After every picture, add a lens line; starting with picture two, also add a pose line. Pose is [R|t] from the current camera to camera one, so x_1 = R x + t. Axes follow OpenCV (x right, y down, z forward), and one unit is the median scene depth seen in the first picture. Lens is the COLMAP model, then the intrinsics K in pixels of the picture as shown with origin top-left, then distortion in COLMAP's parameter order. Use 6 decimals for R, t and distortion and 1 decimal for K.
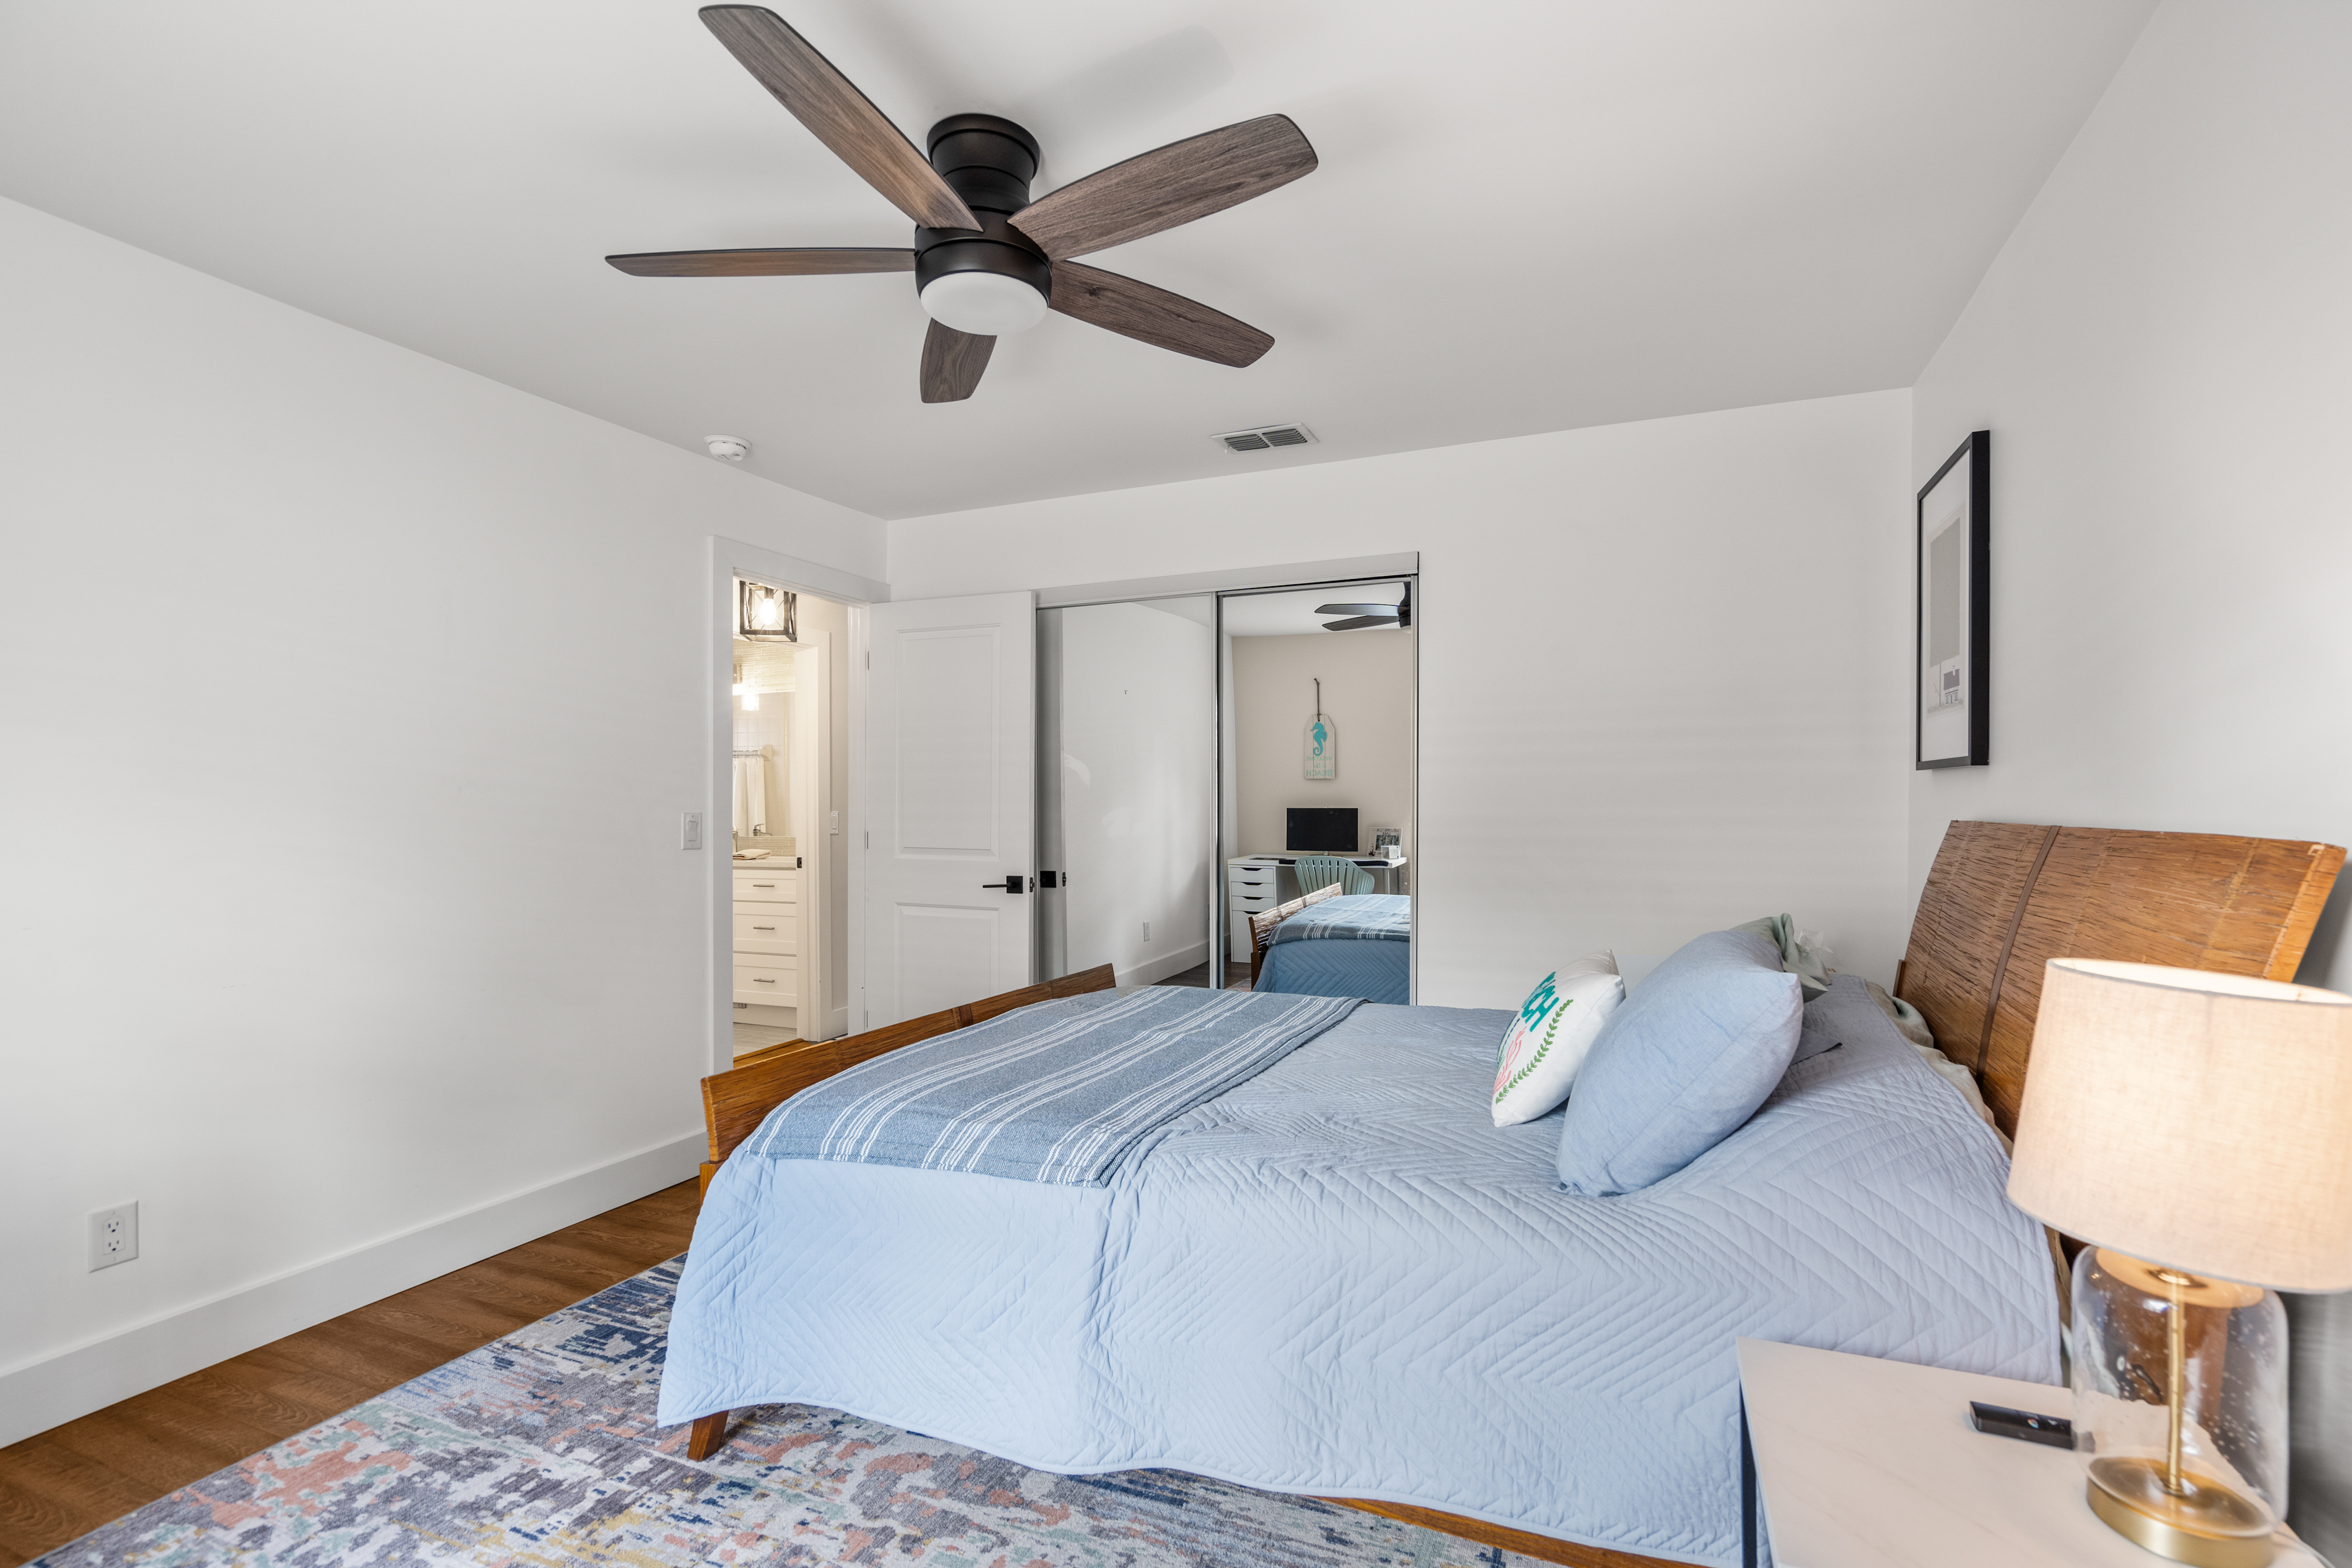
lens RADIAL K [[1083.4, 0, 1174.8], [0, 1083.4, 794.3], [0, 0, 1]] dist [0.000101, 0.000035]
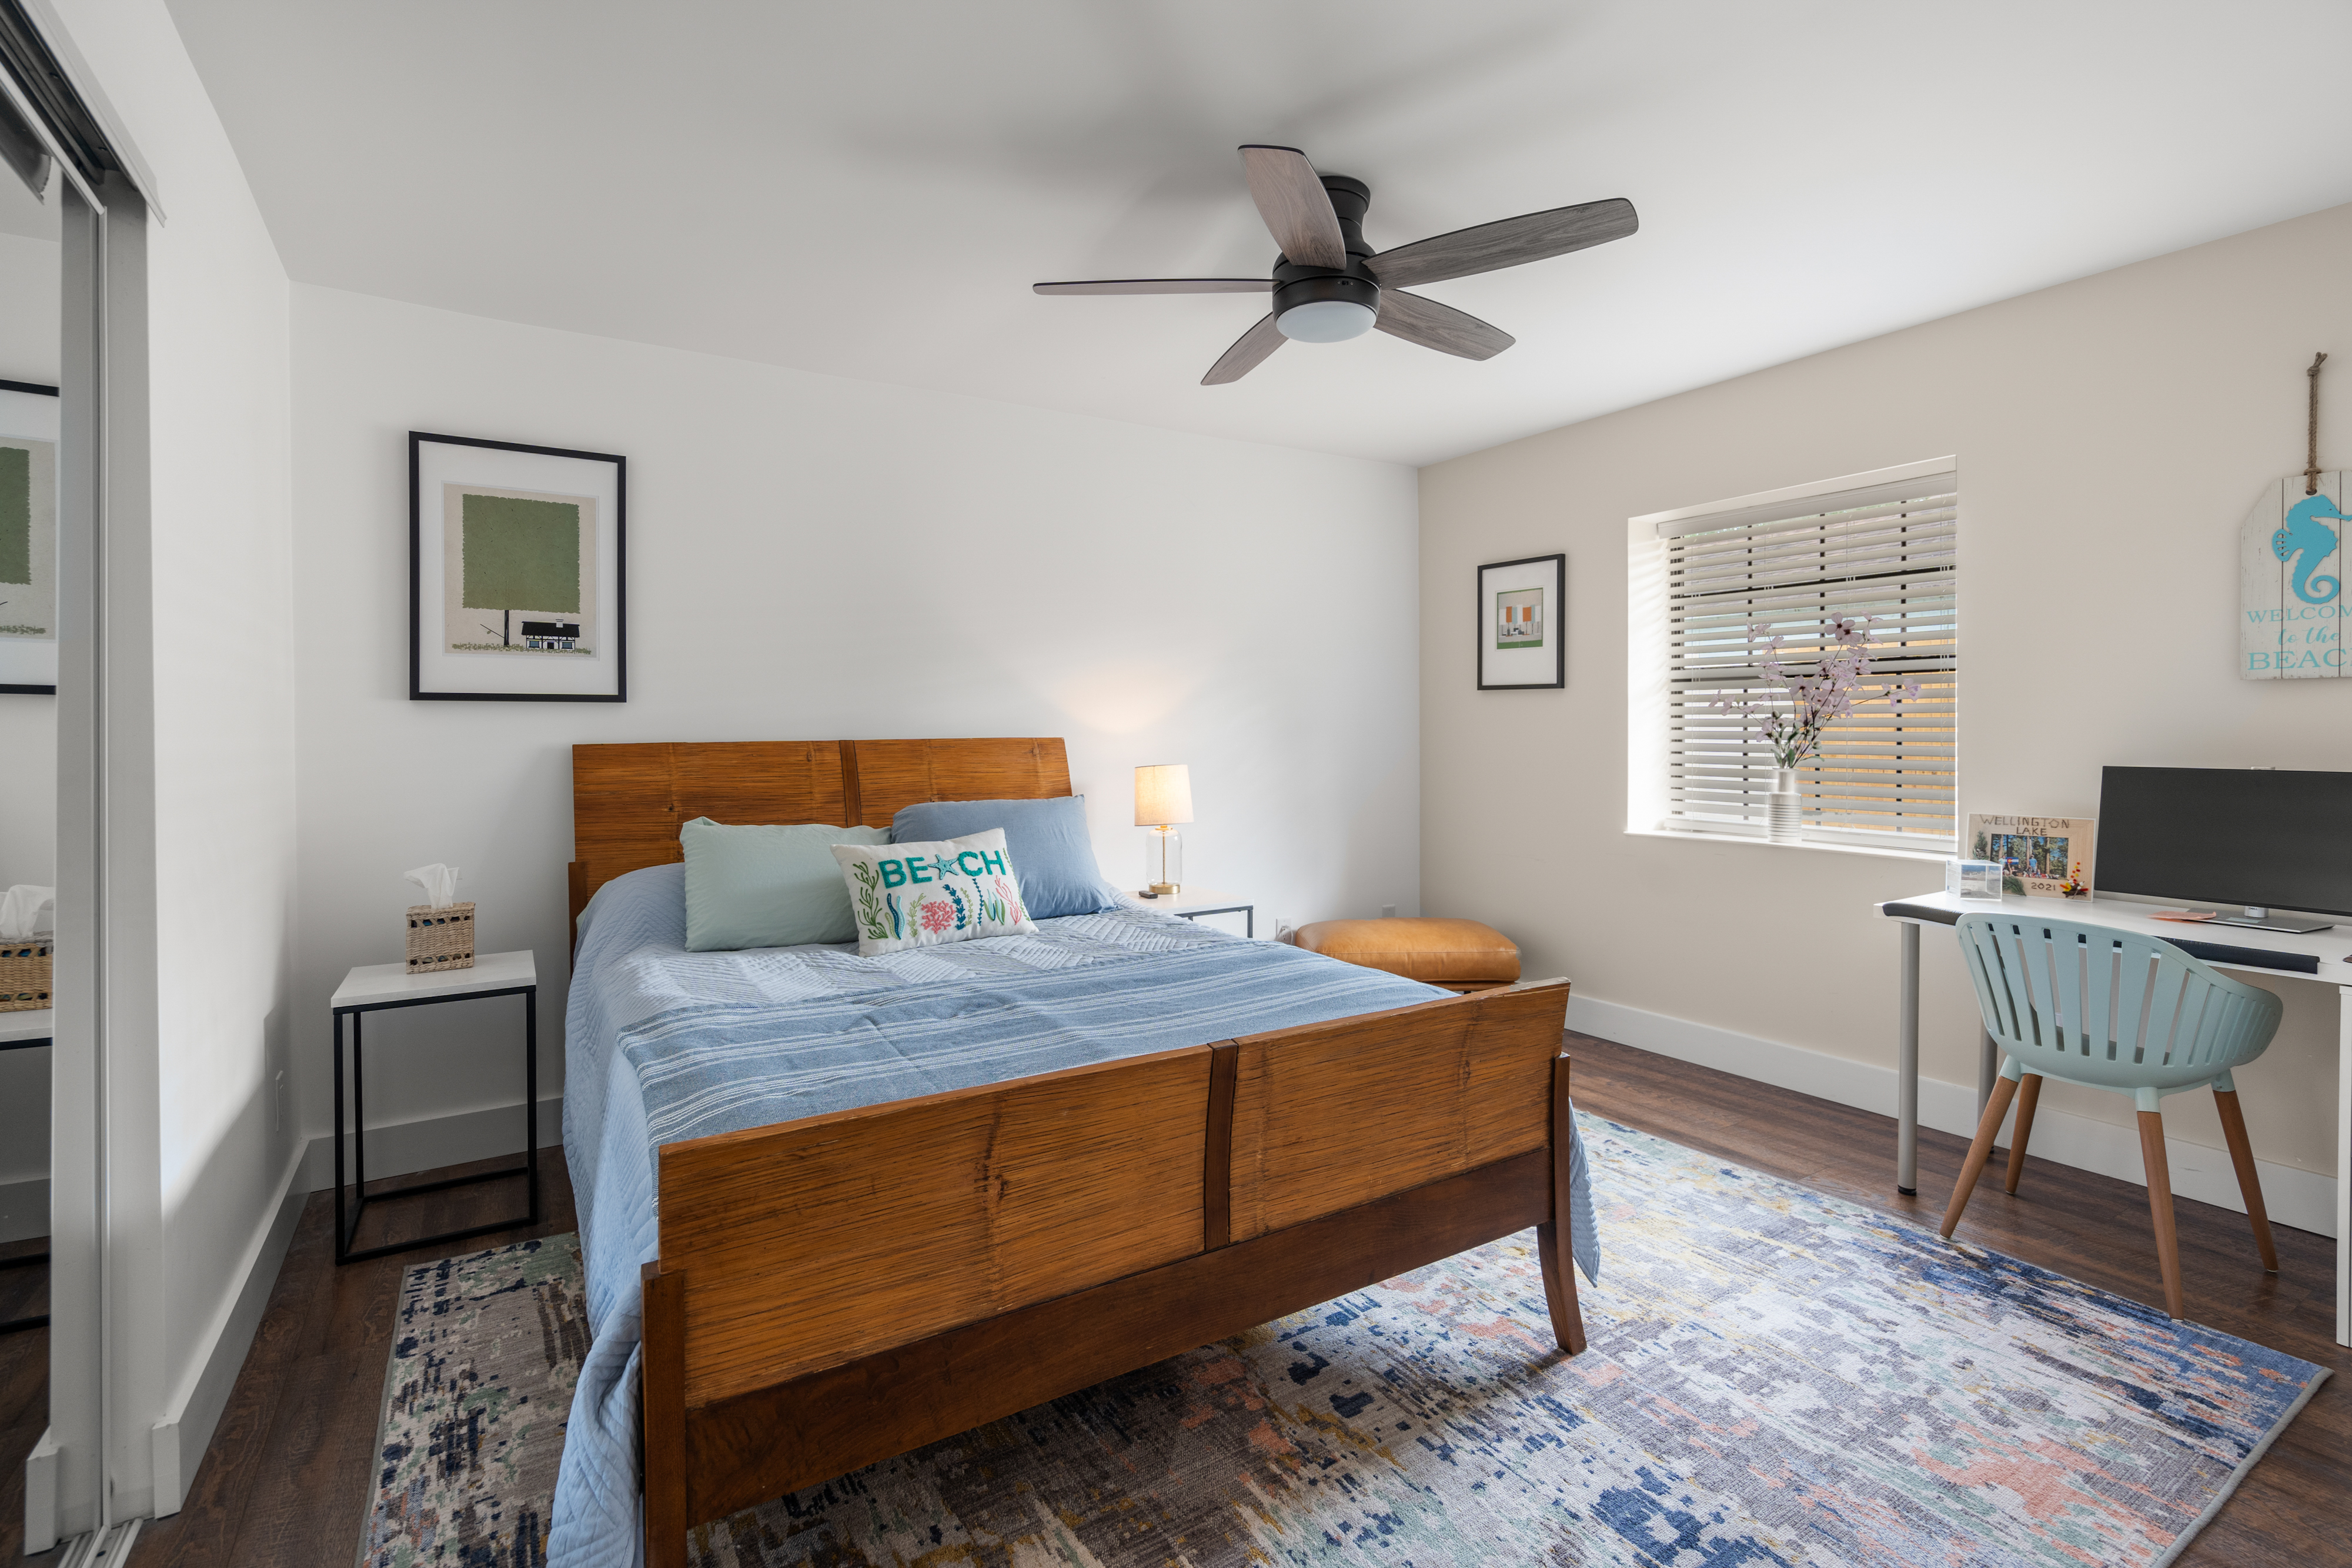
lens RADIAL K [[1083.4, 0, 1174.9], [0, 1083.4, 763.7], [0, 0, 1]] dist [0.000101, 0.000035]
pose [[-0.826181, -0.005924, 0.563374, -0.715887], [0.000056, 0.999944, 0.010597, 0.045685], [-0.563405, 0.008787, -0.826134, 2.104249]]
